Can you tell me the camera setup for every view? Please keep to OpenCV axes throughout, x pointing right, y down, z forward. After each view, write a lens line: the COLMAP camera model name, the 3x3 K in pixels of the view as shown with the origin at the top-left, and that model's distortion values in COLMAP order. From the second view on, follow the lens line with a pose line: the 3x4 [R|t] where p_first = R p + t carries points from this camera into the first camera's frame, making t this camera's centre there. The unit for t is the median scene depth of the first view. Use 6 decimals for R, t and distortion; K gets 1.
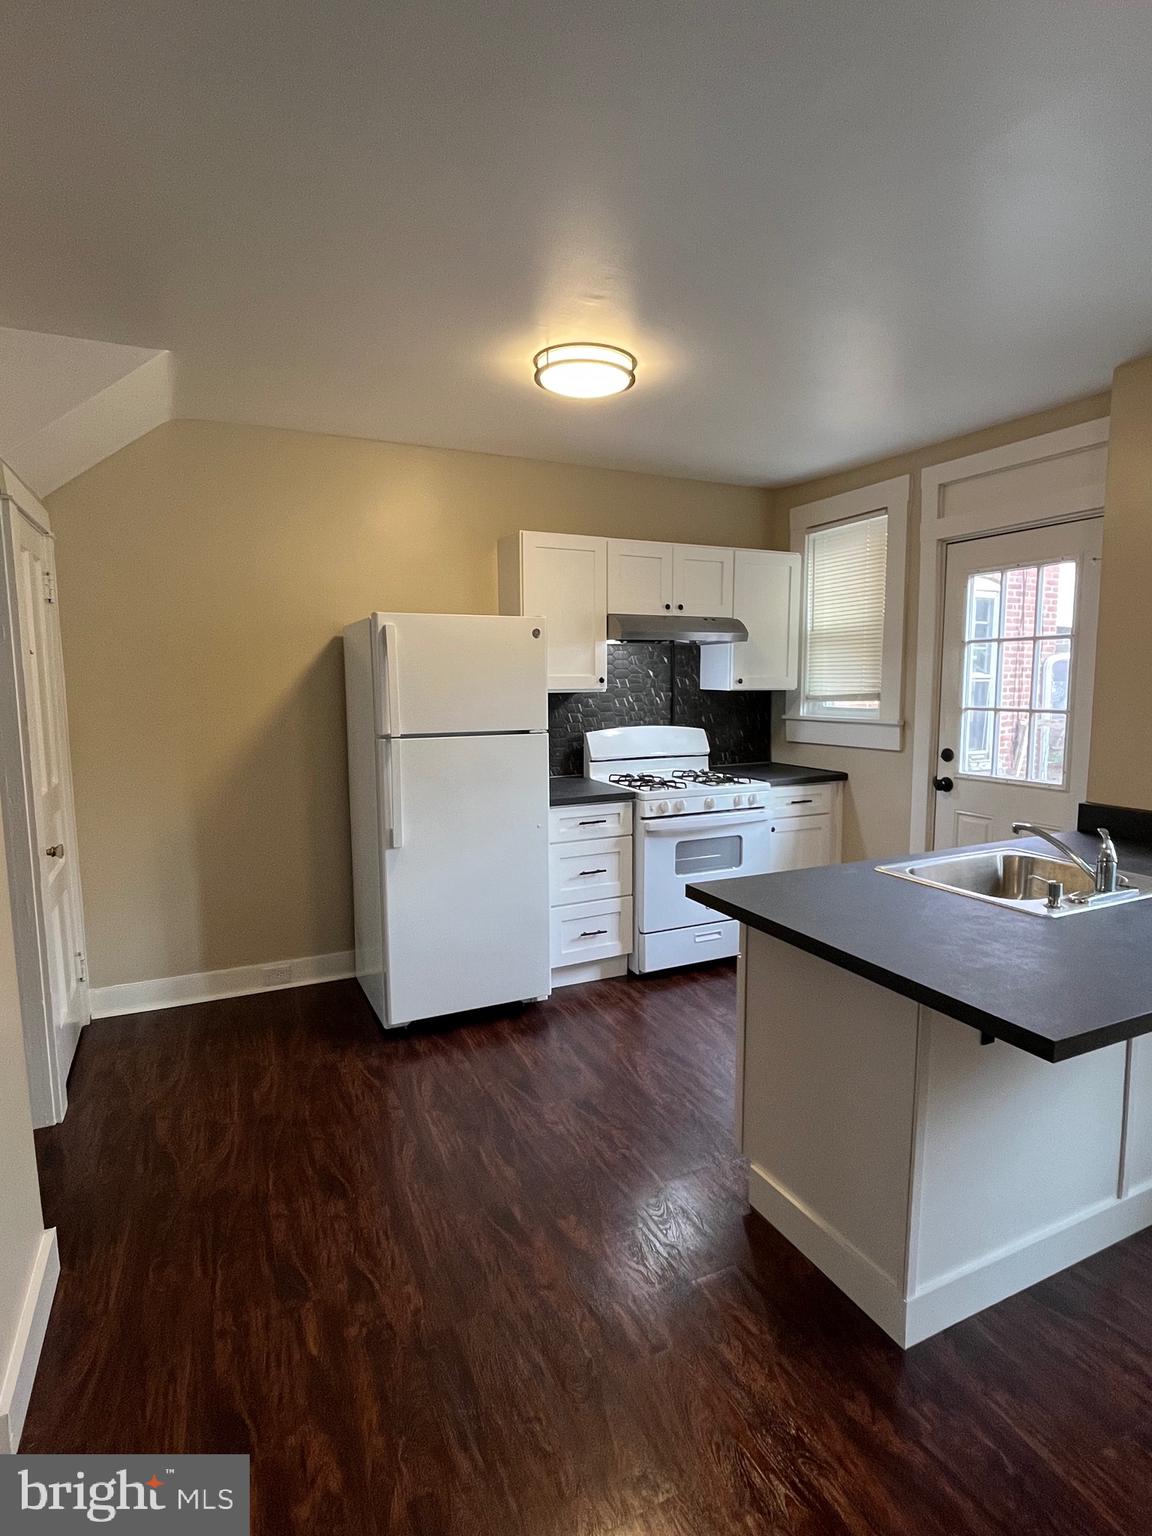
lens RADIAL K [[803.7, 0, 582.6], [0, 803.7, 767.8], [0, 0, 1]] dist [-0.003560, -0.000510]
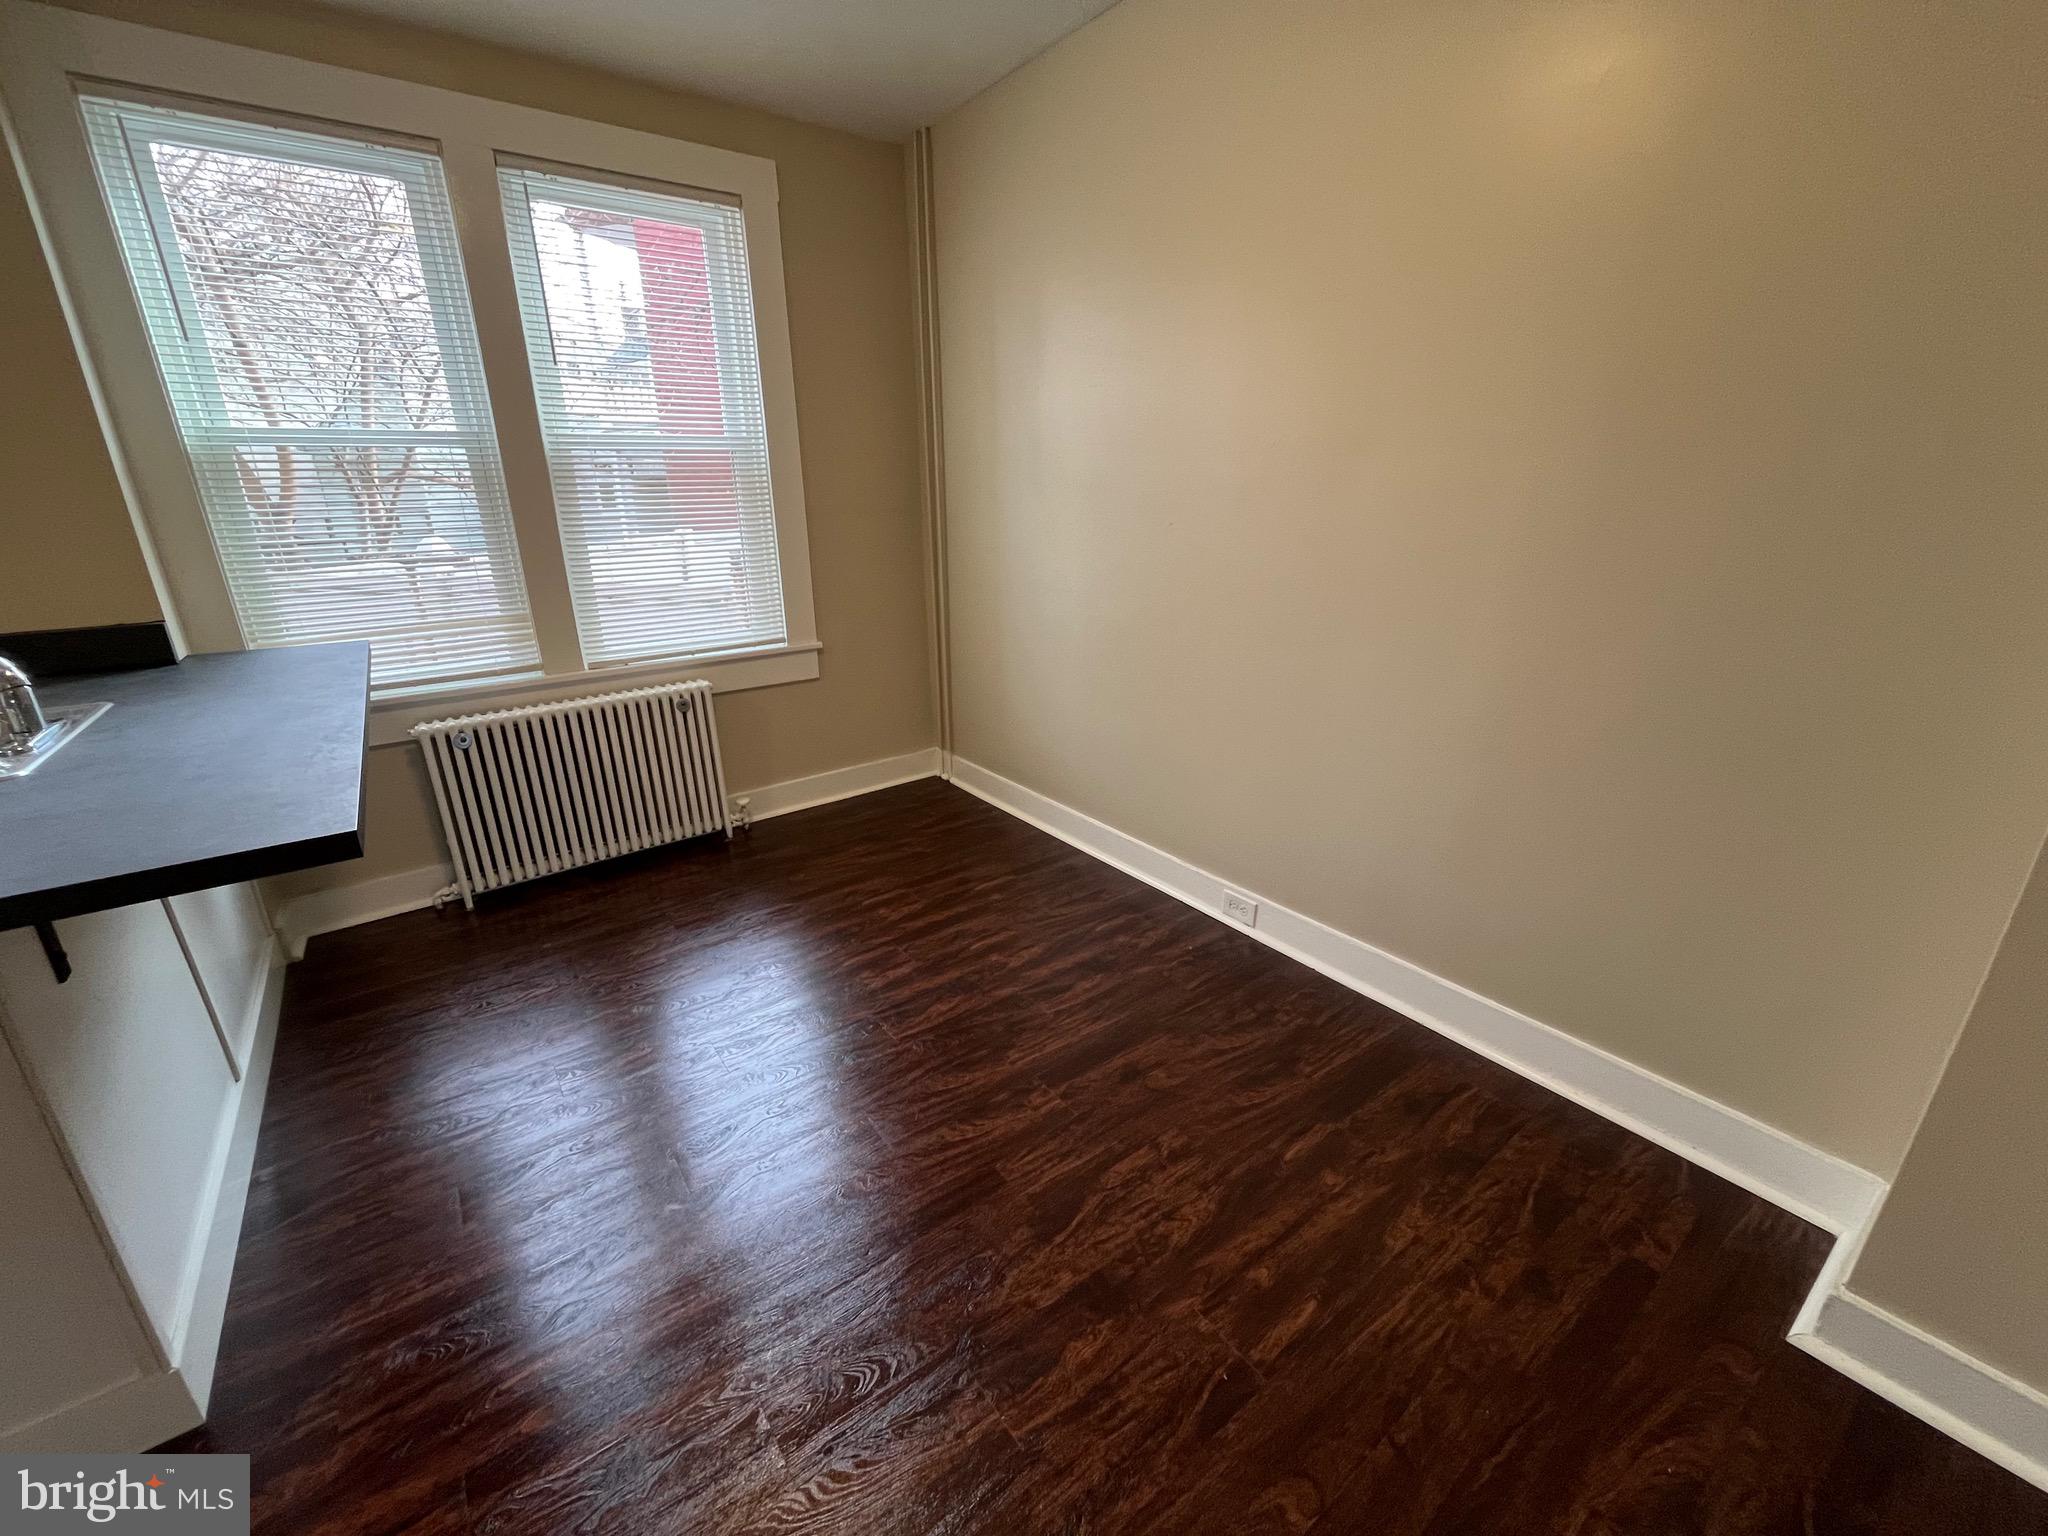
lens RADIAL K [[820.3, 0, 1029.8], [0, 820.3, 760.0], [0, 0, 1]] dist [0.000449, -0.003201]
pose [[-0.198826, -0.301976, 0.932351, -0.096495], [0.122505, 0.936225, 0.329355, 0.027797], [-0.972348, 0.179702, -0.149152, 0.145159]]
